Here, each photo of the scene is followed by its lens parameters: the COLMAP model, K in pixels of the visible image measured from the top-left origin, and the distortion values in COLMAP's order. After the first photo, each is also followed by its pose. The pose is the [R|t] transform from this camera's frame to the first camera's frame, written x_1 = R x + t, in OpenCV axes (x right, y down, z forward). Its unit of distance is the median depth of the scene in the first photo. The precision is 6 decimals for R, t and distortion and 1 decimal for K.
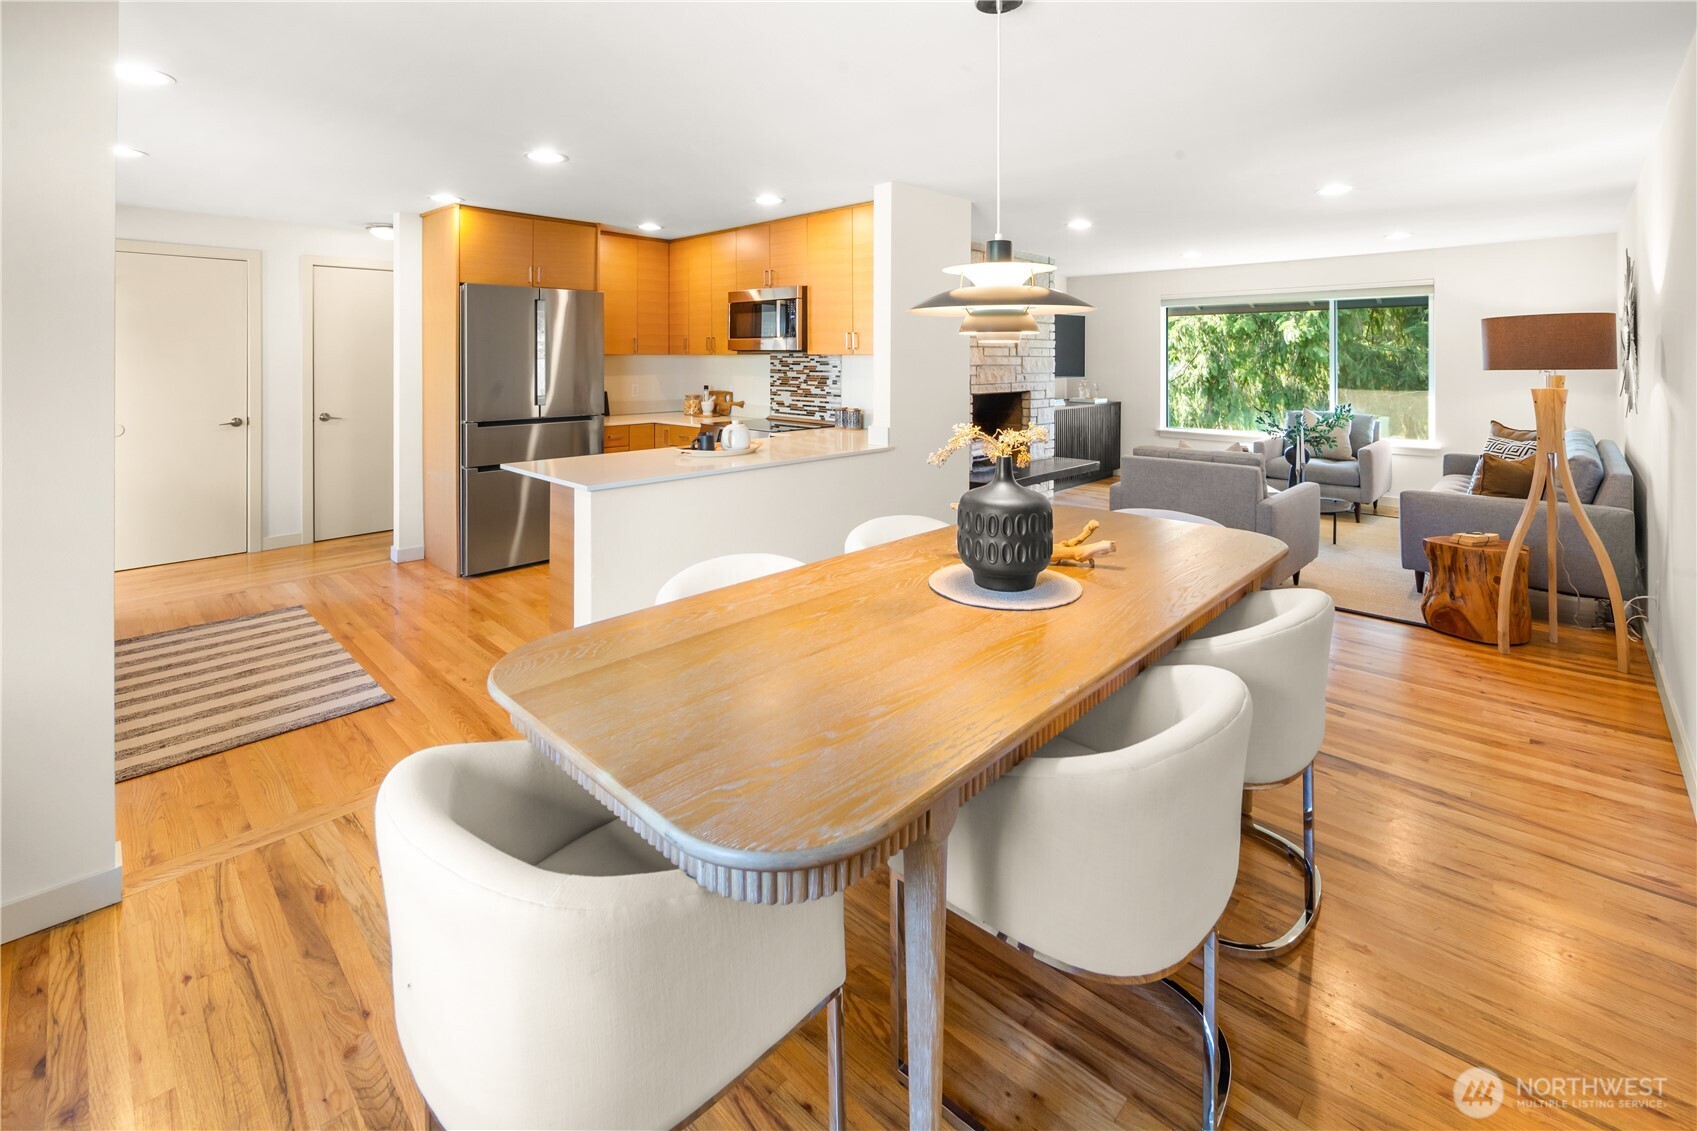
lens RADIAL K [[743.9, 0, 856.0], [0, 743.9, 362.4], [0, 0, 1]] dist [0.000677, -0.000336]
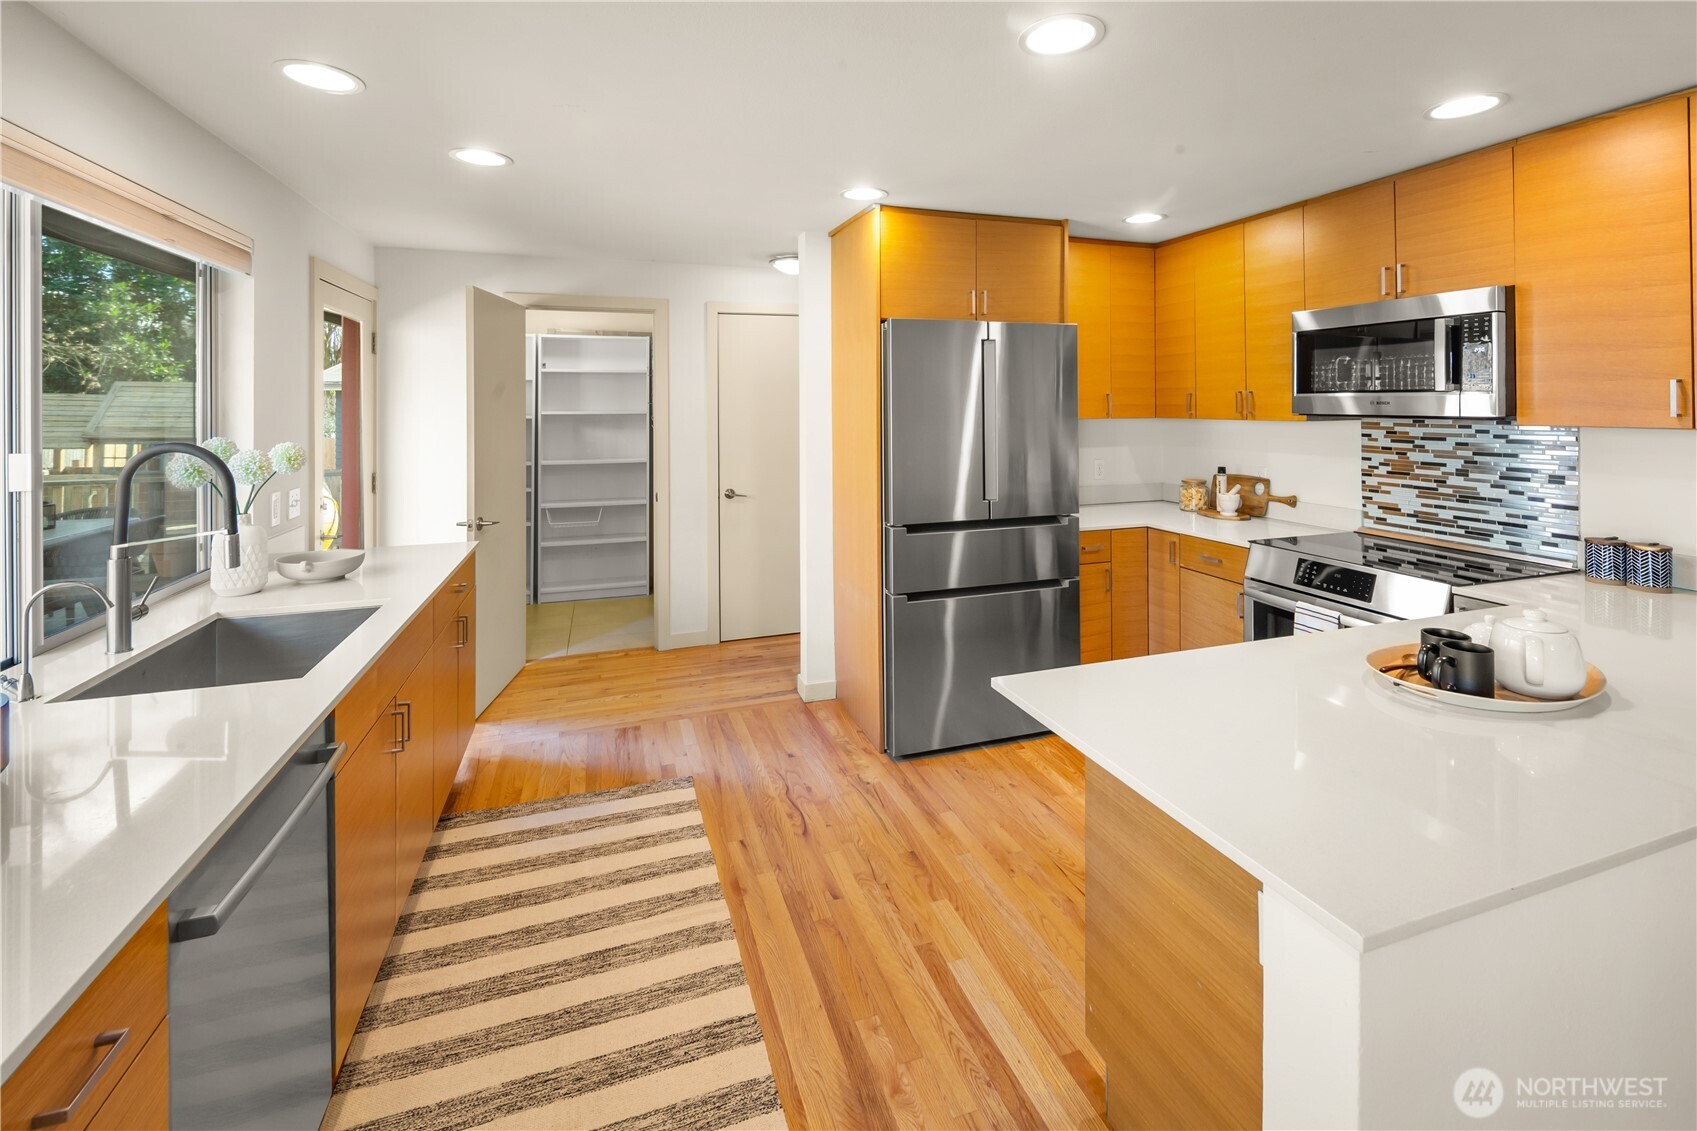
lens RADIAL K [[744.0, 0, 855.3], [0, 744.0, 403.9], [0, 0, 1]] dist [0.000726, -0.000408]
pose [[0.885833, -0.006524, -0.463959, -0.203972], [0.003245, 0.999964, -0.007865, -0.020616], [0.463993, 0.005462, 0.885822, 0.329560]]
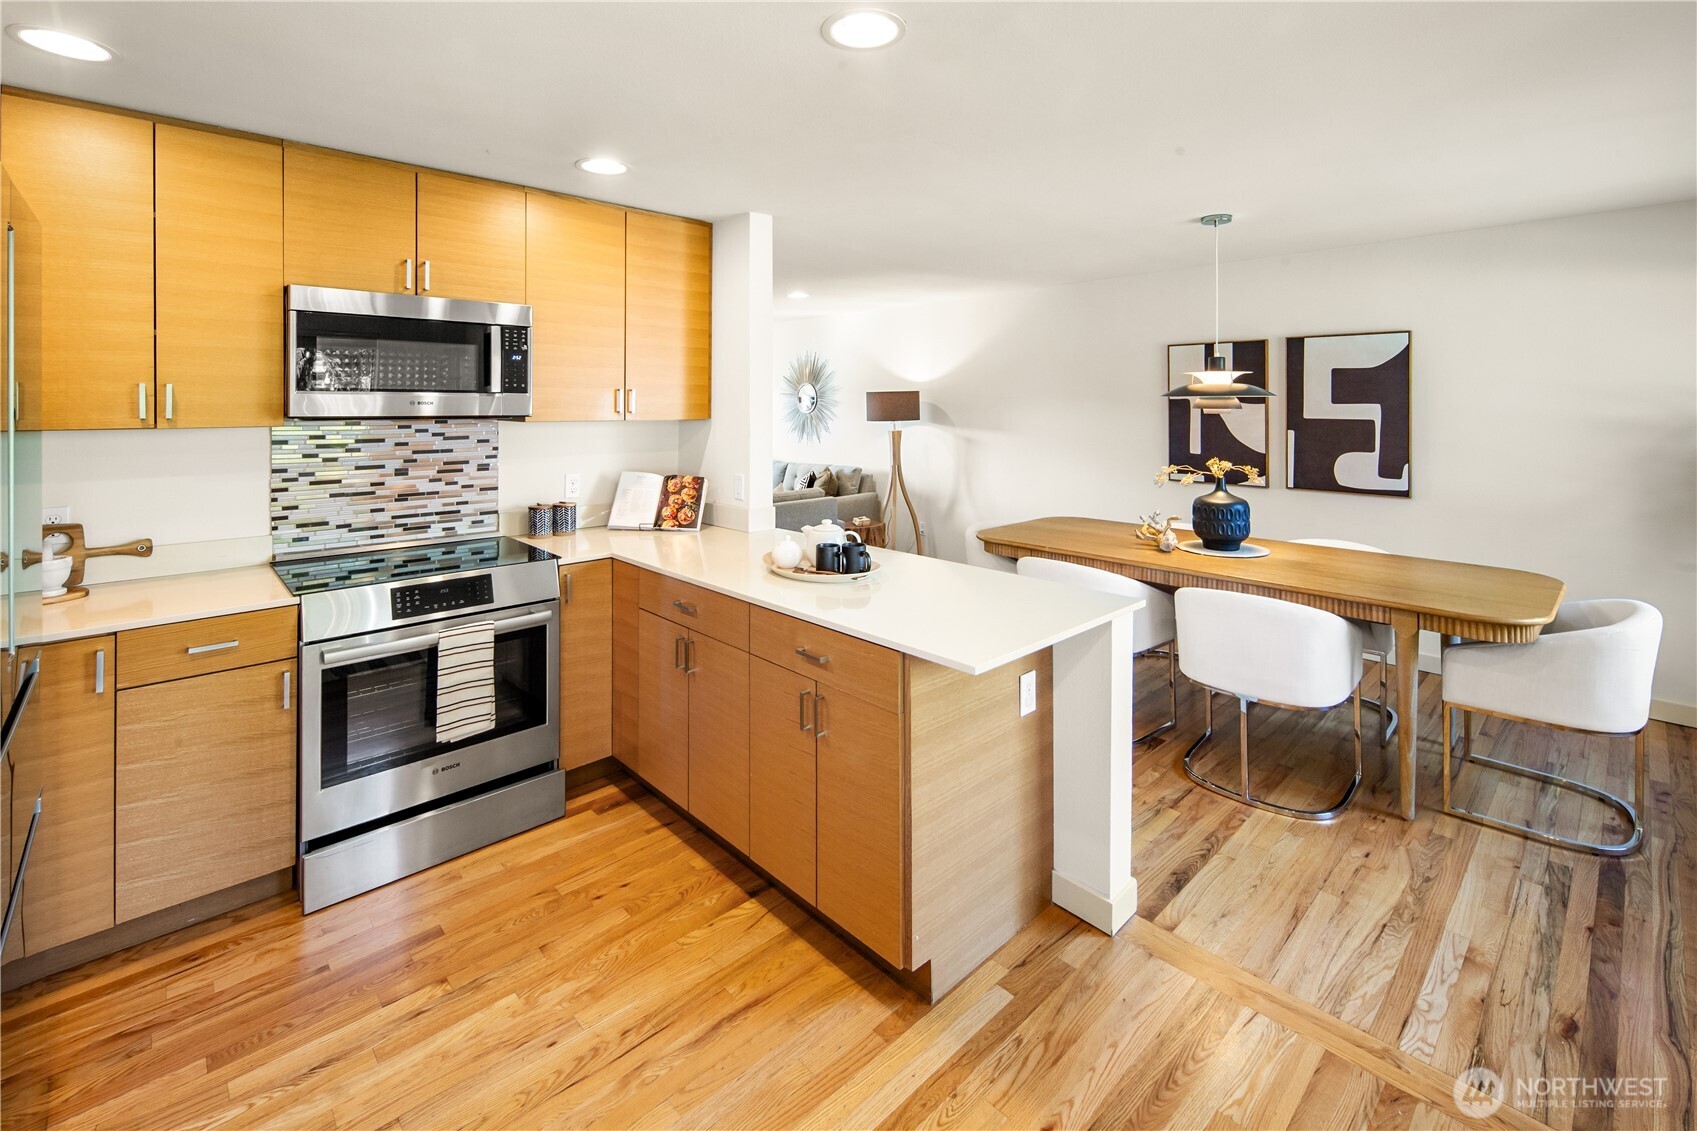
lens RADIAL K [[744.0, 0, 855.3], [0, 744.0, 403.9], [0, 0, 1]] dist [0.000726, -0.000408]
pose [[0.051011, 0.000426, 0.998698, -0.590060], [0.006959, 0.999975, -0.000782, -0.021189], [-0.998674, 0.006990, 0.051007, 0.642158]]
